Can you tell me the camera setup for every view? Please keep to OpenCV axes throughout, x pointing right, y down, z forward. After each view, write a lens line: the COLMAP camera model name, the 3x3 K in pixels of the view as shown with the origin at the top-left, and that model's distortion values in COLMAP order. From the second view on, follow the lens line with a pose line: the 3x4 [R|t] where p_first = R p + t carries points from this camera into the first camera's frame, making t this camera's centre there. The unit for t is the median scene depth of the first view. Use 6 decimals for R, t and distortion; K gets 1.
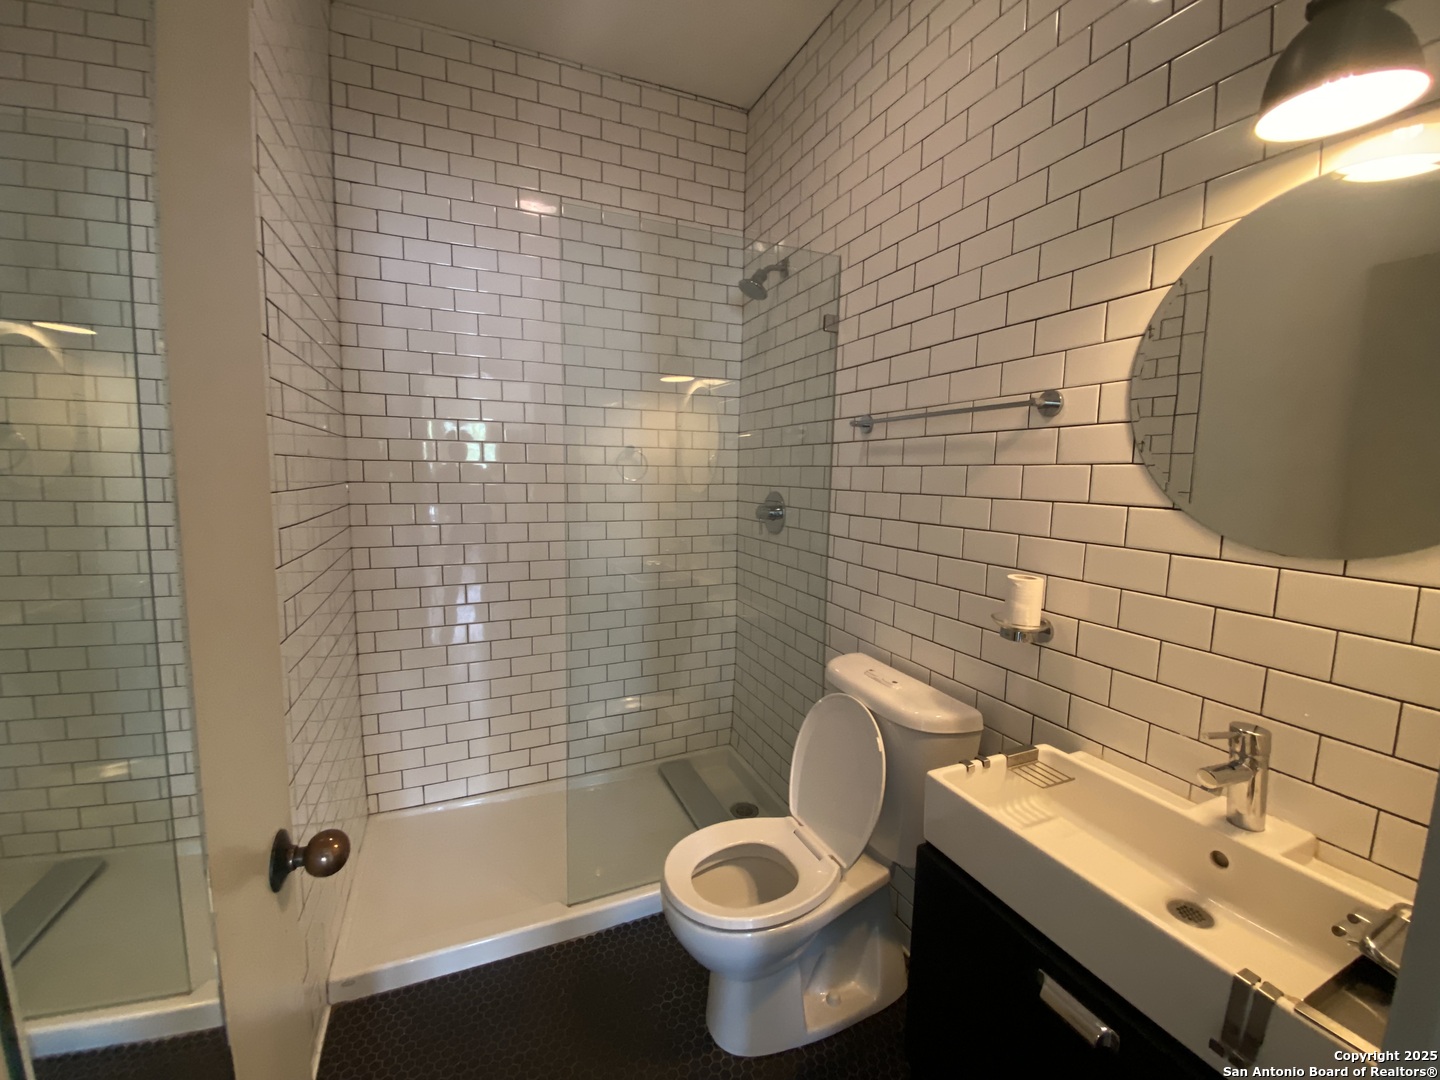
lens RADIAL K [[582.9, 0, 714.7], [0, 582.9, 537.5], [0, 0, 1]] dist [0.026650, -0.024058]
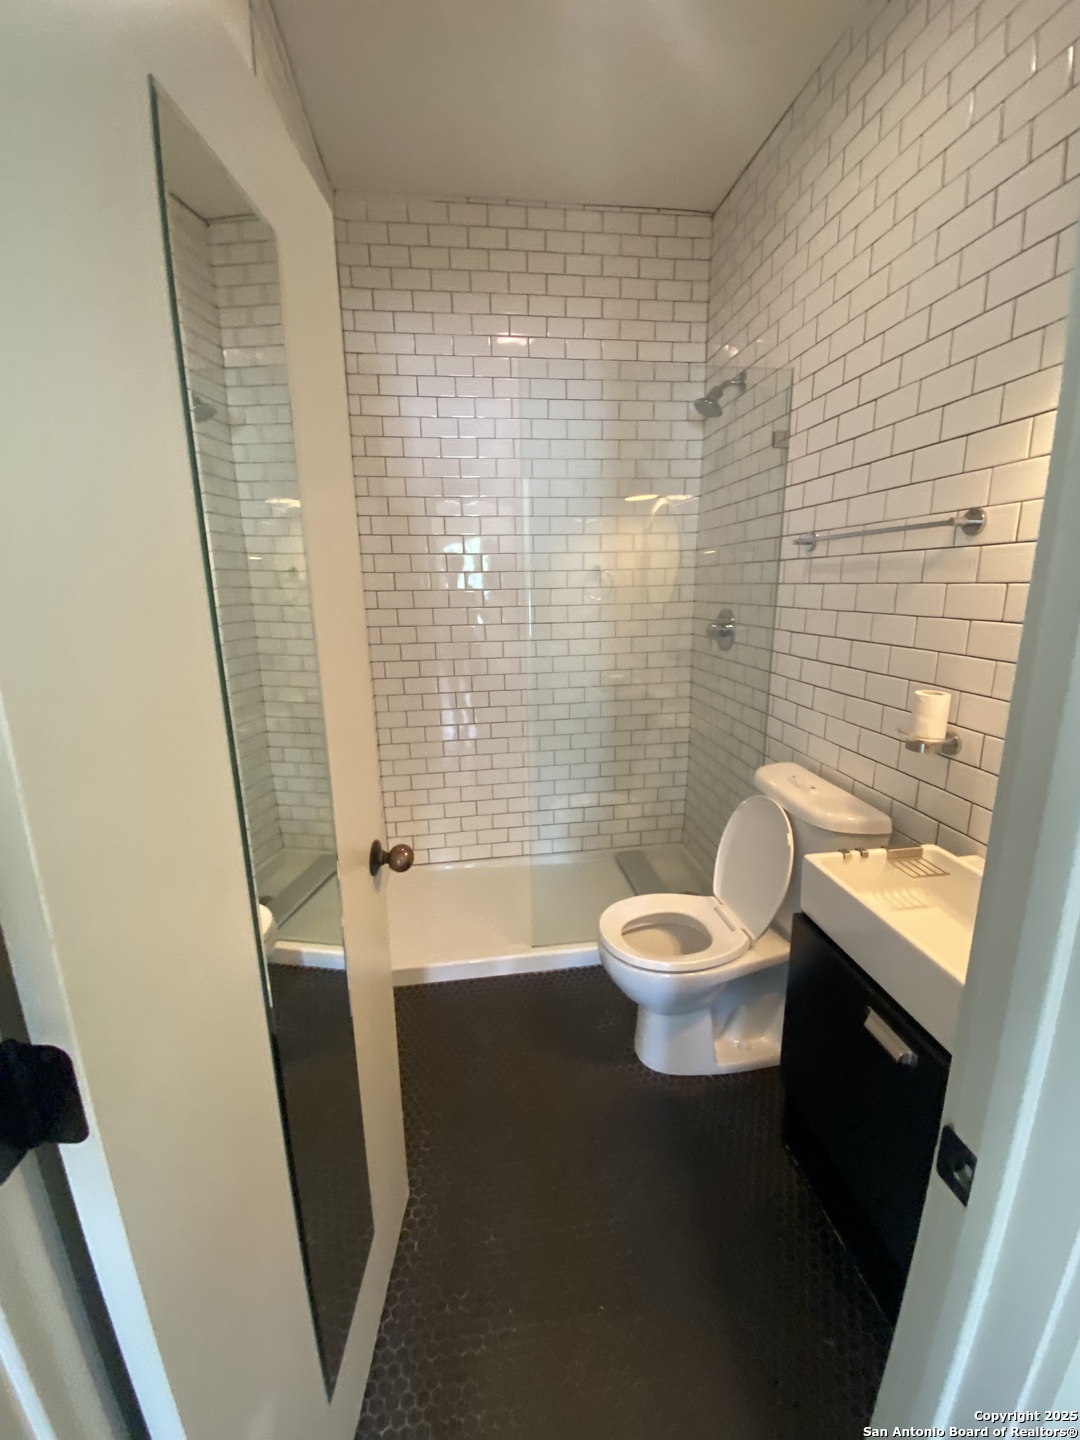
lens RADIAL K [[588.0, 0, 540.0], [0, 588.0, 720.0], [0, 0, 1]] dist [0.007351, -0.016918]
pose [[0.961763, 0.026751, -0.272574, 0.097253], [0.005599, 0.993090, 0.117220, -0.008449], [0.273826, -0.114264, 0.954968, -0.147646]]
